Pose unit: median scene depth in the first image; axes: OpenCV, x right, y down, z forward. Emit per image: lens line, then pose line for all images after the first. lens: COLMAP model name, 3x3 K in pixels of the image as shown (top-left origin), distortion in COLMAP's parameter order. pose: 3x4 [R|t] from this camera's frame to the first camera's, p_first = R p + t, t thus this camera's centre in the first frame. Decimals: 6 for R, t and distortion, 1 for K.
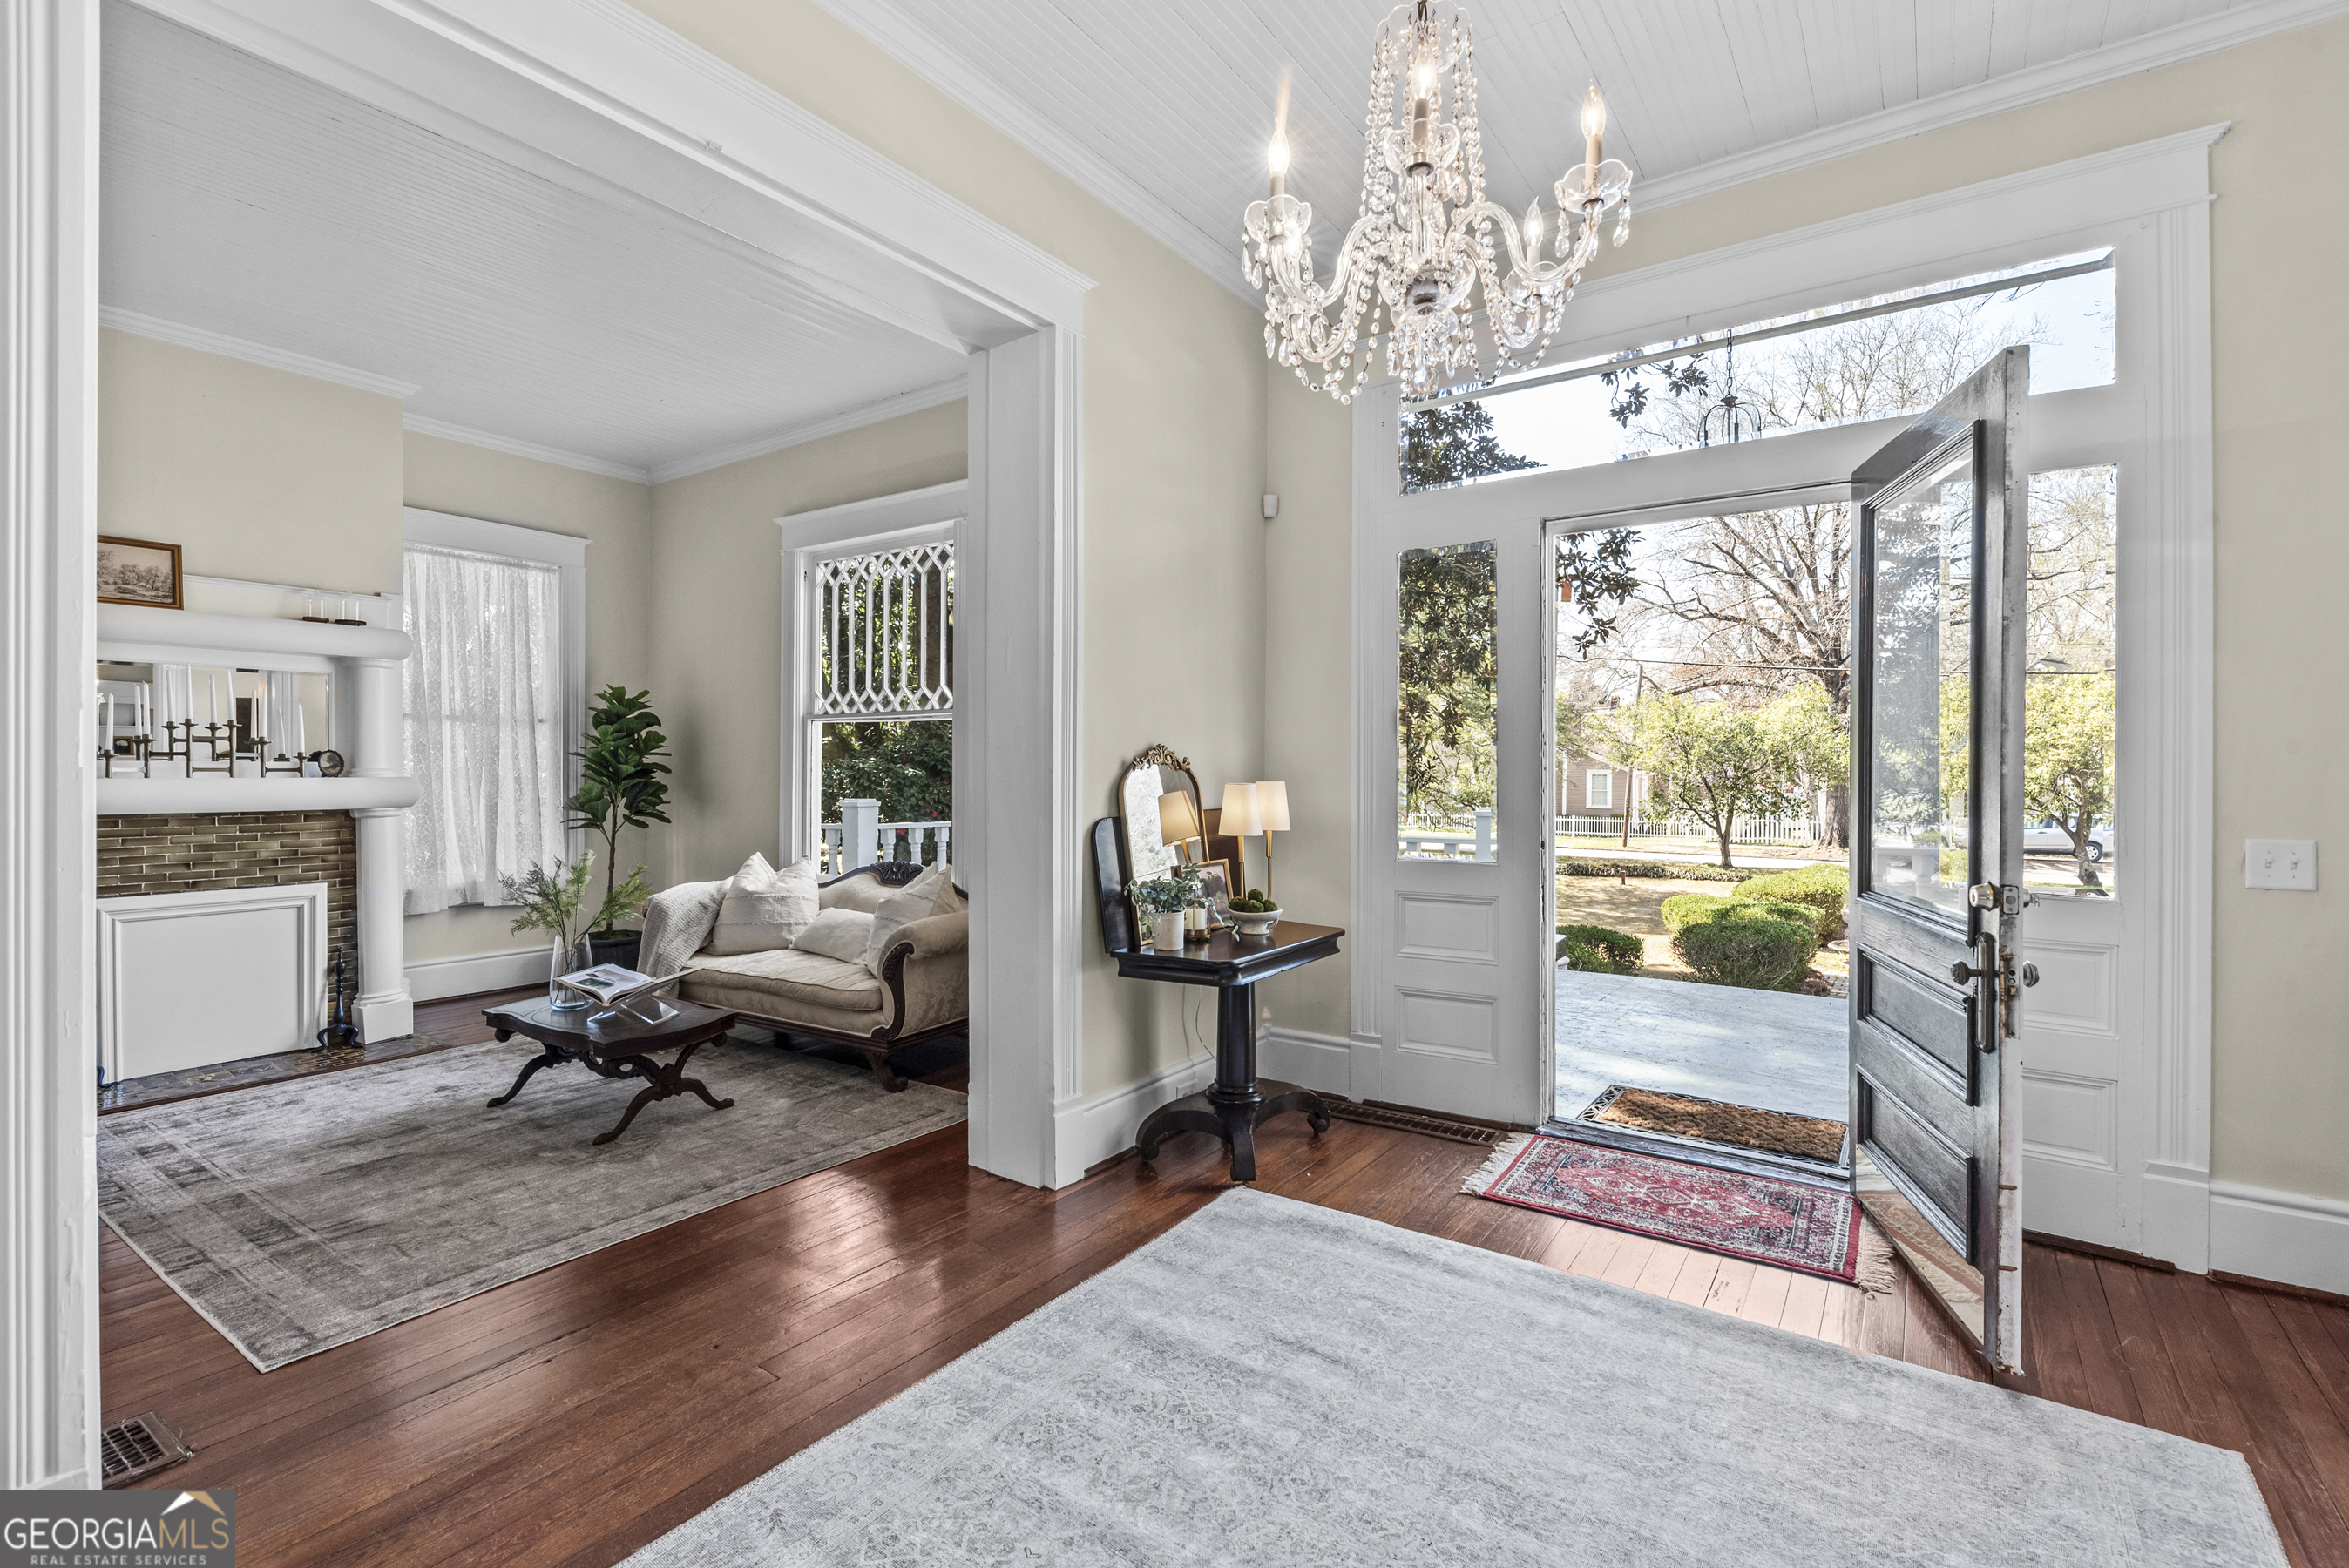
lens RADIAL K [[1035.7, 0, 1181.1], [0, 1035.7, 782.4], [0, 0, 1]] dist [0.012038, -0.004800]
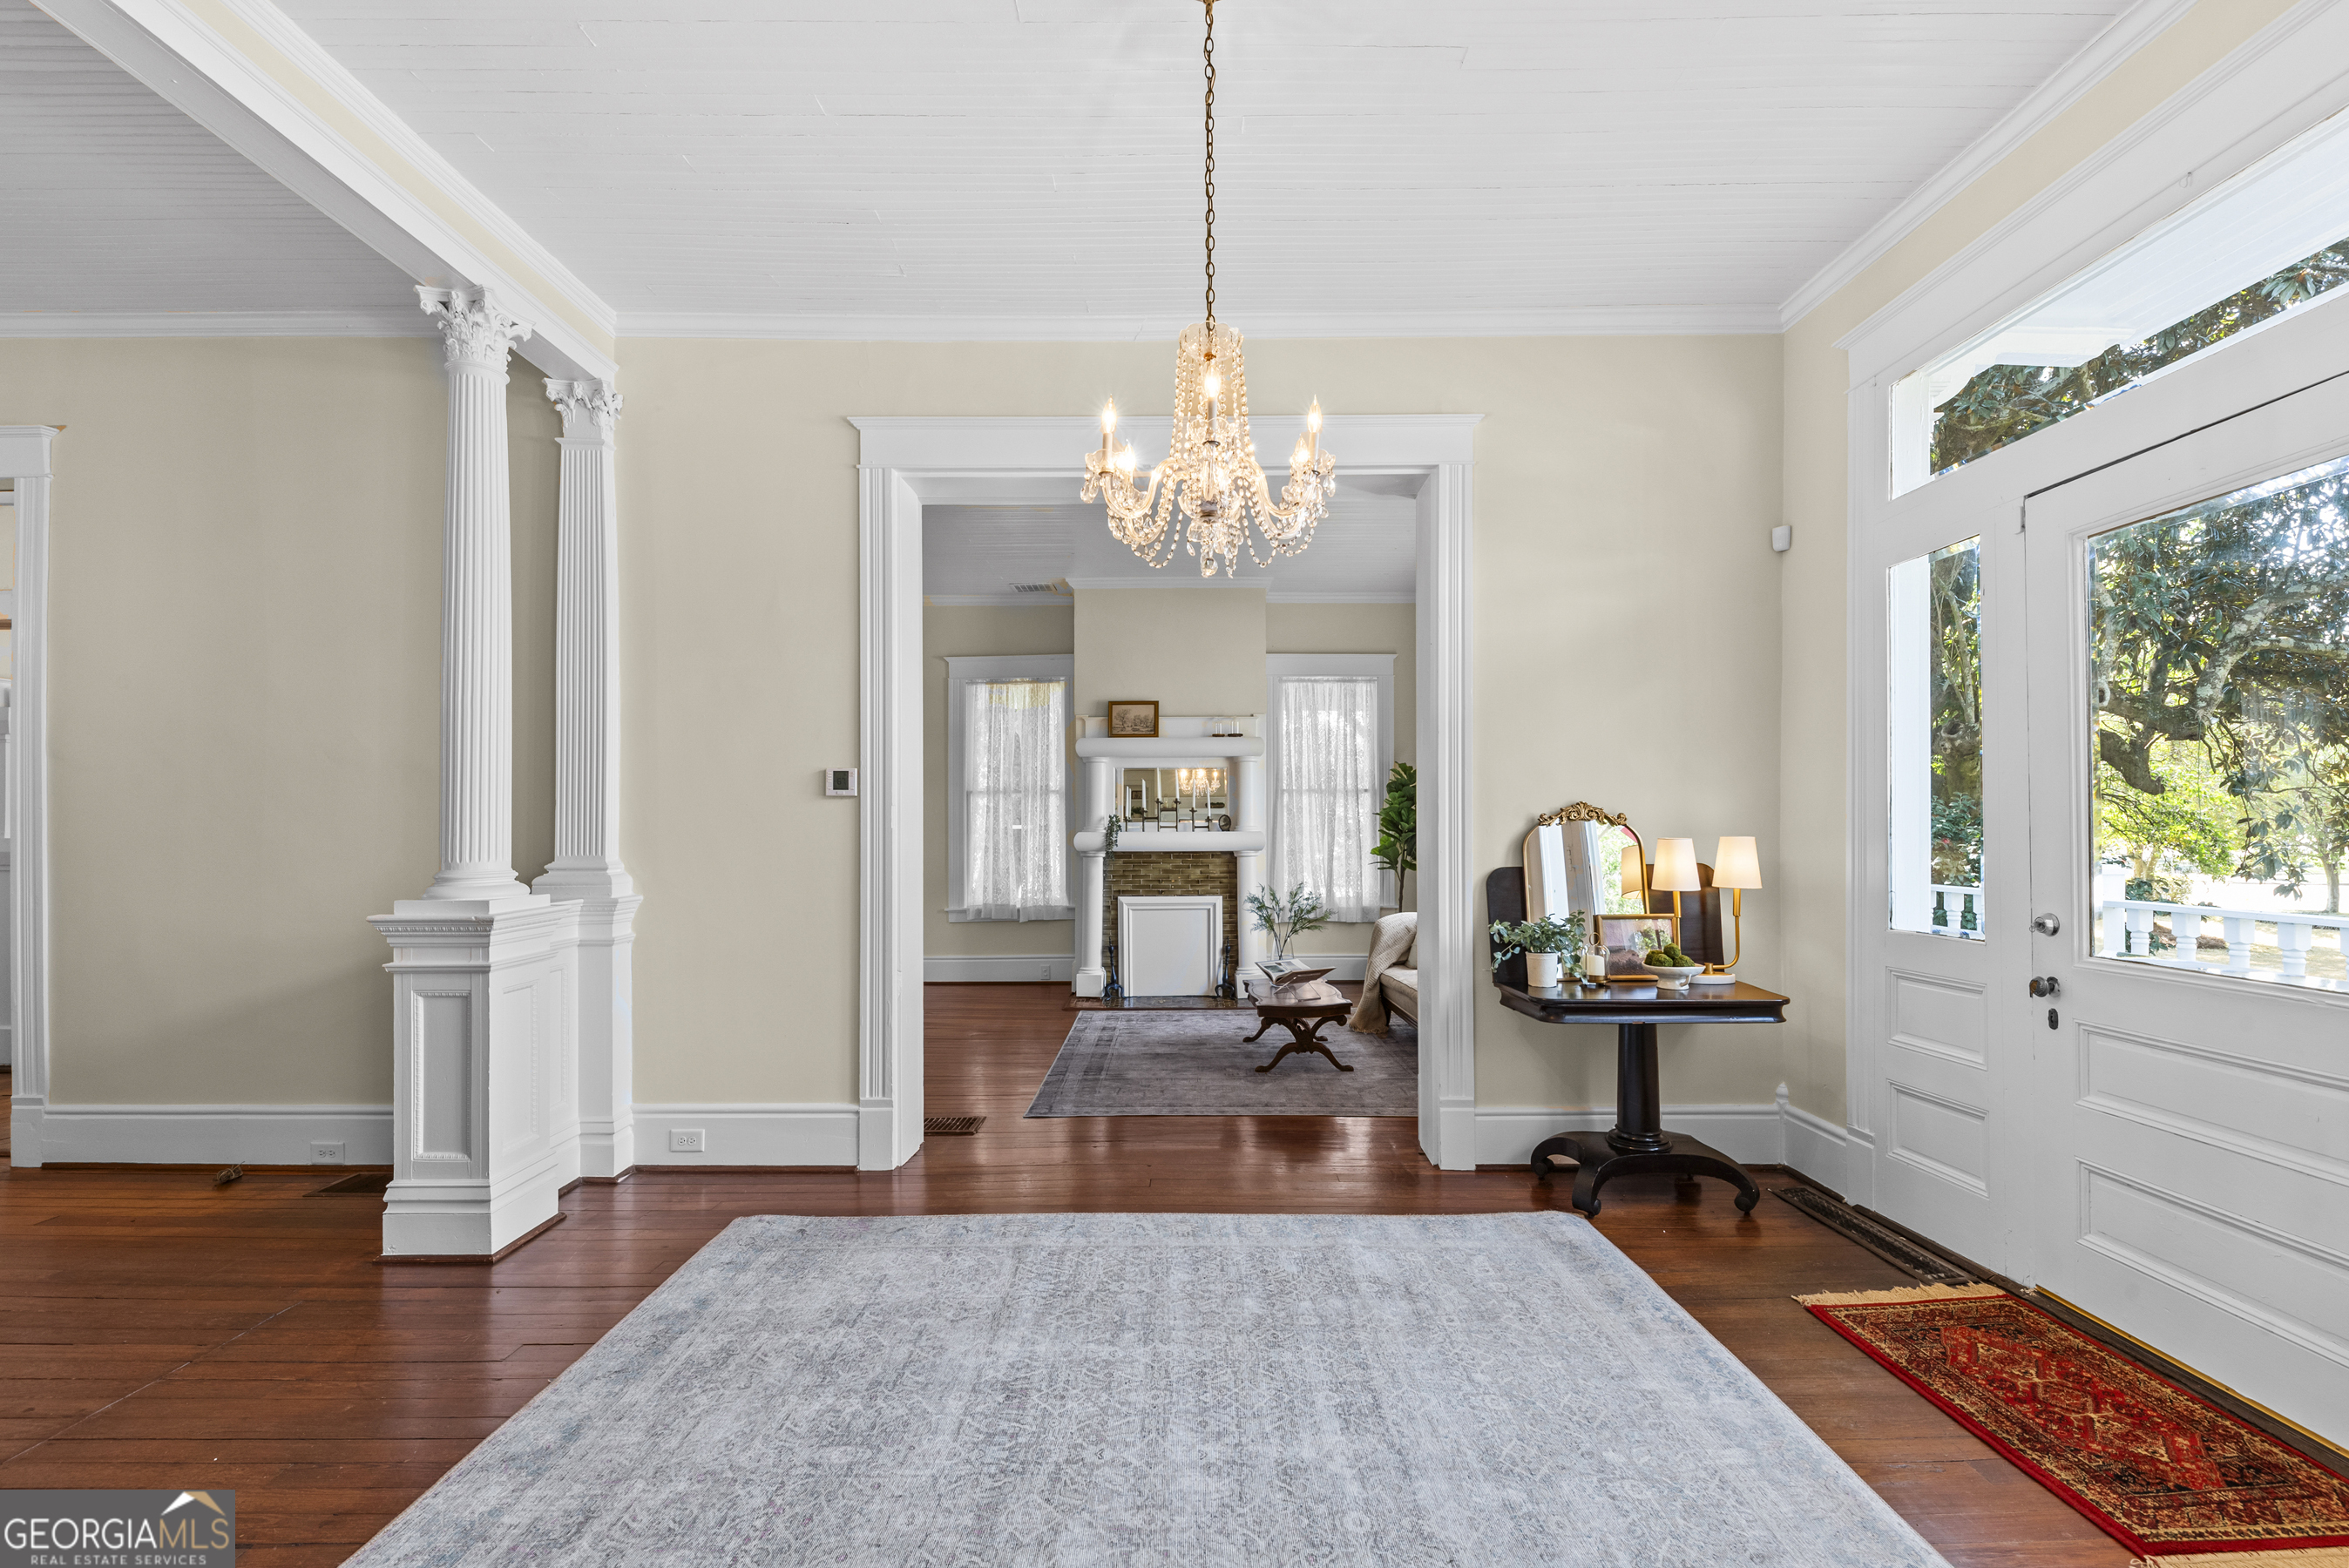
lens RADIAL K [[1035.7, 0, 1214.3], [0, 1035.7, 819.3], [0, 0, 1]] dist [0.012038, -0.004800]
pose [[0.580642, -0.008342, -0.814116, 0.576481], [-0.005923, 0.999878, -0.014471, 0.000138], [0.814137, 0.013225, 0.580522, 0.055532]]
